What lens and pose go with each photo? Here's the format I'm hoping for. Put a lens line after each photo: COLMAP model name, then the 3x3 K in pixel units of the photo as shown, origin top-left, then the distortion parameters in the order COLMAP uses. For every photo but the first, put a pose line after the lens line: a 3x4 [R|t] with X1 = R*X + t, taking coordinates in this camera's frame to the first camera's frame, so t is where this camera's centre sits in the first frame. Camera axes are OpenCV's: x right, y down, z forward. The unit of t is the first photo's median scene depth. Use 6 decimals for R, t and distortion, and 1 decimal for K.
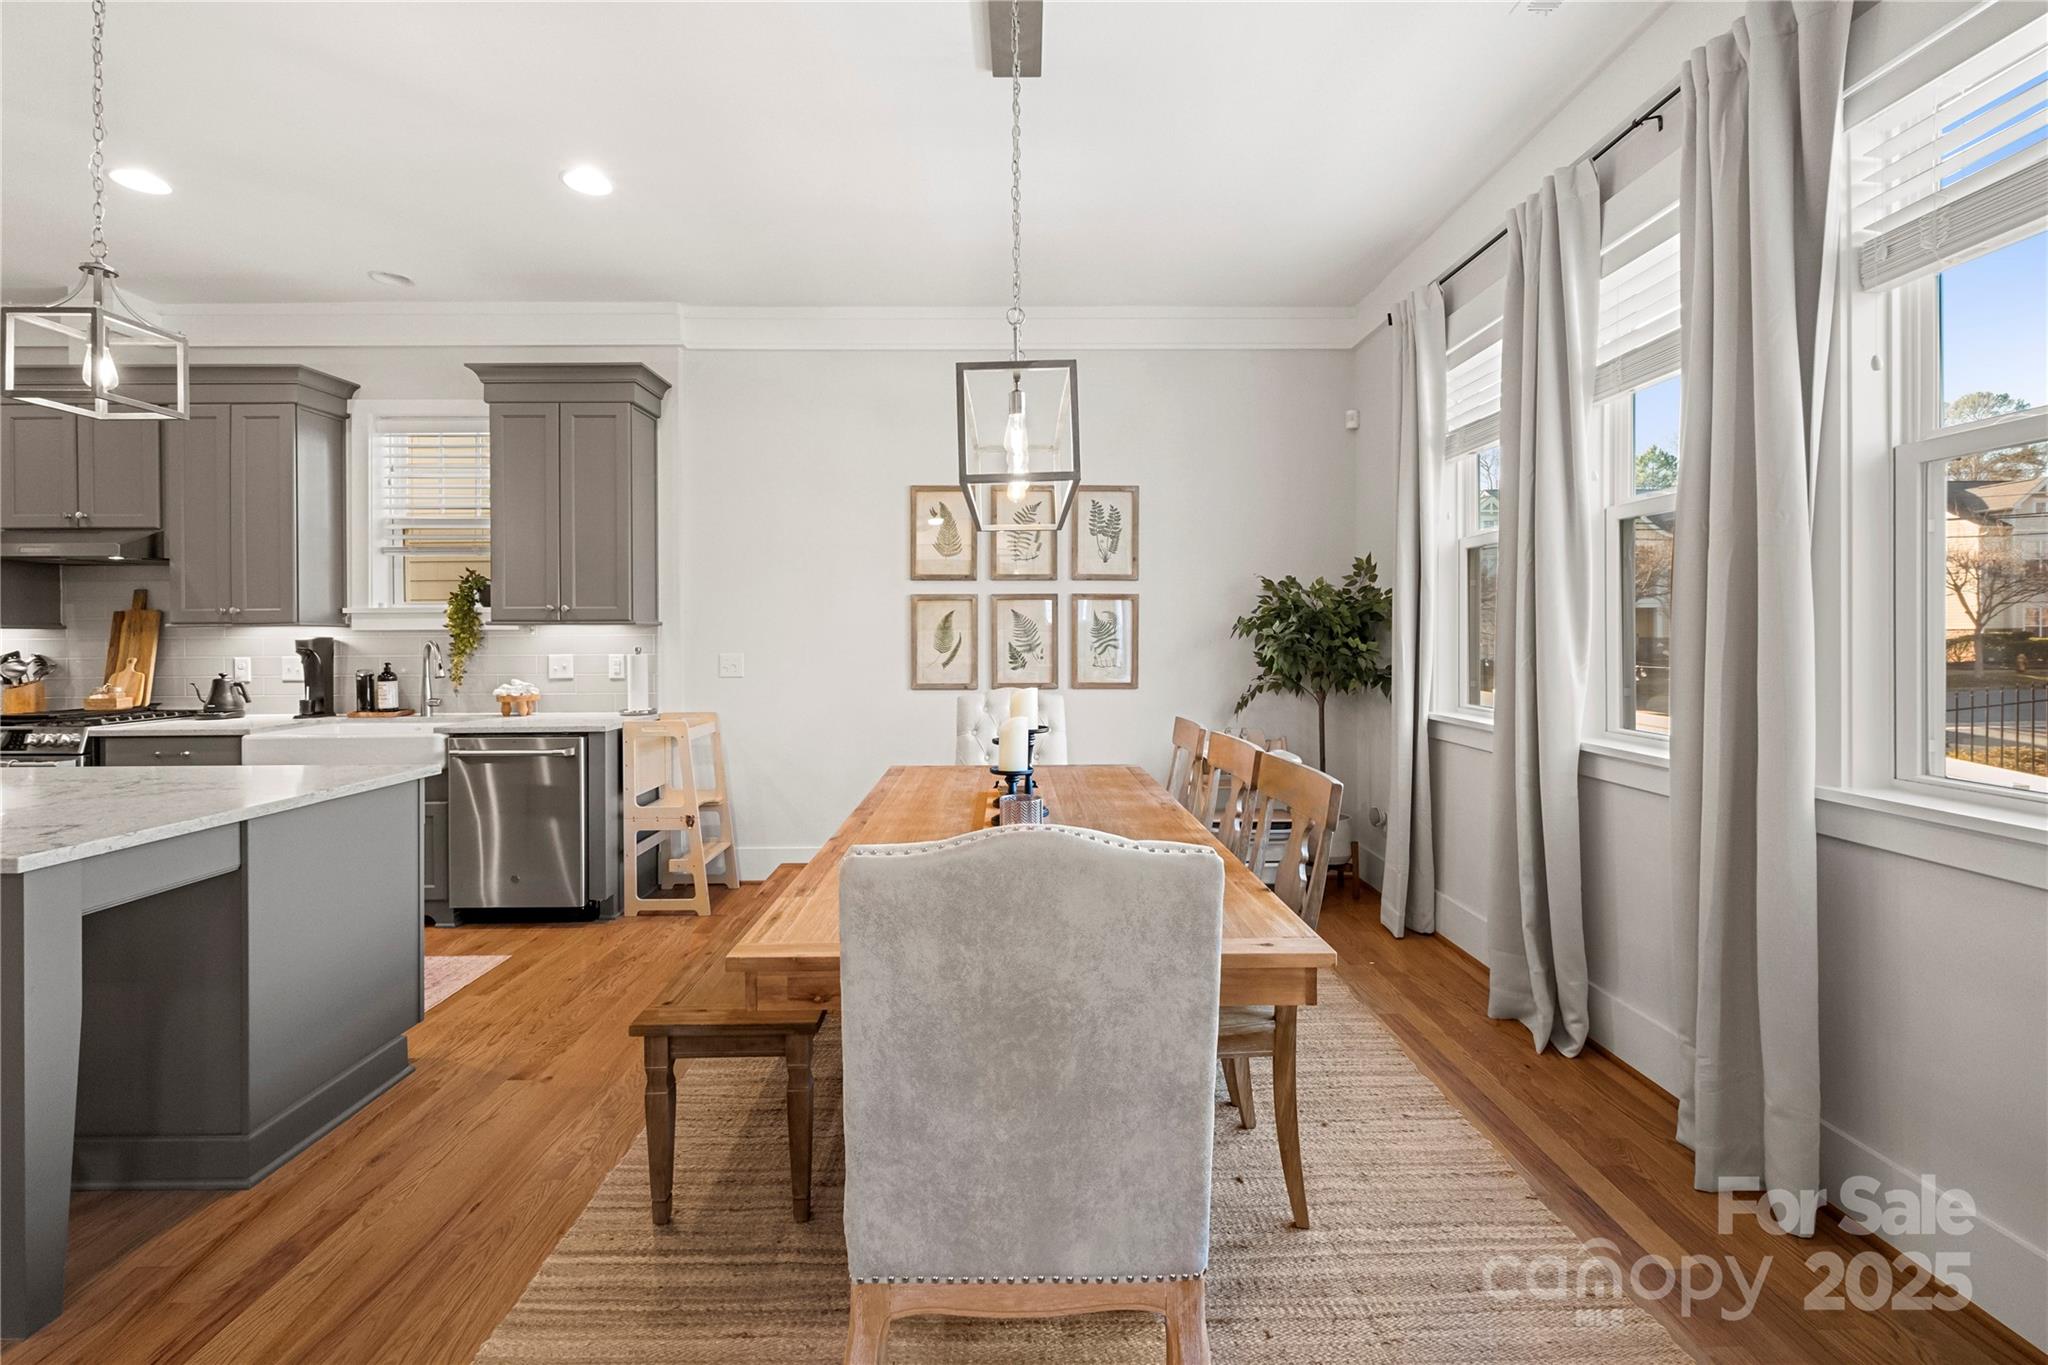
lens RADIAL K [[871.4, 0, 1032.9], [0, 871.4, 641.2], [0, 0, 1]] dist [-0.001287, 0.000211]
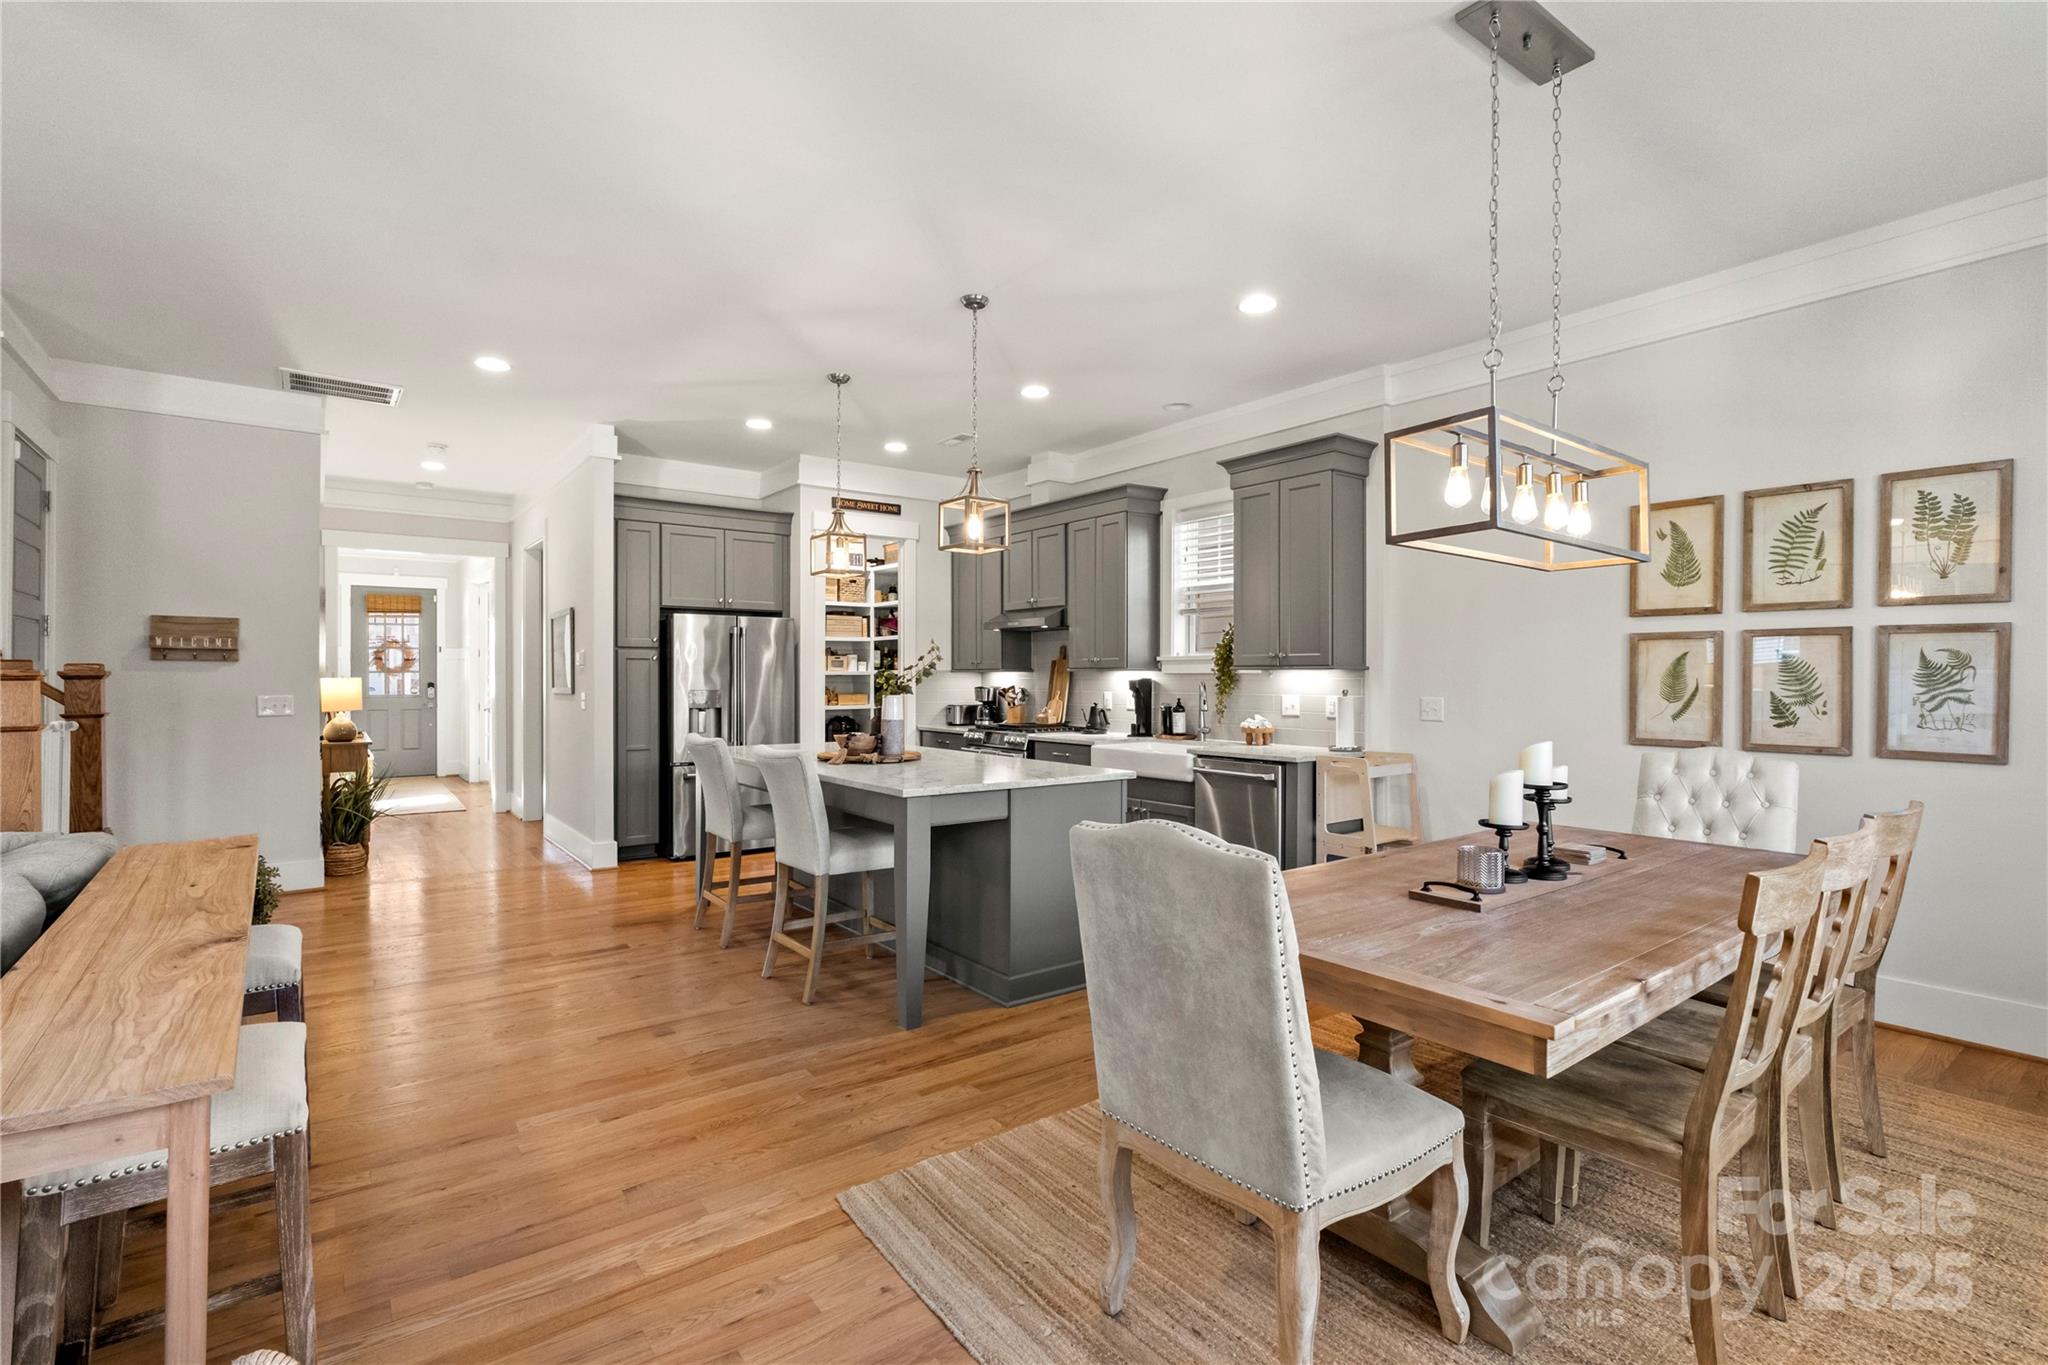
lens RADIAL K [[949.5, 0, 1038.8], [0, 949.5, 683.8], [0, 0, 1]] dist [-0.004743, -0.000309]
pose [[0.599955, 0.012118, -0.799942, 0.273937], [-0.009204, 0.999924, 0.008245, -0.006668], [0.799980, 0.002415, 0.600021, -0.025732]]
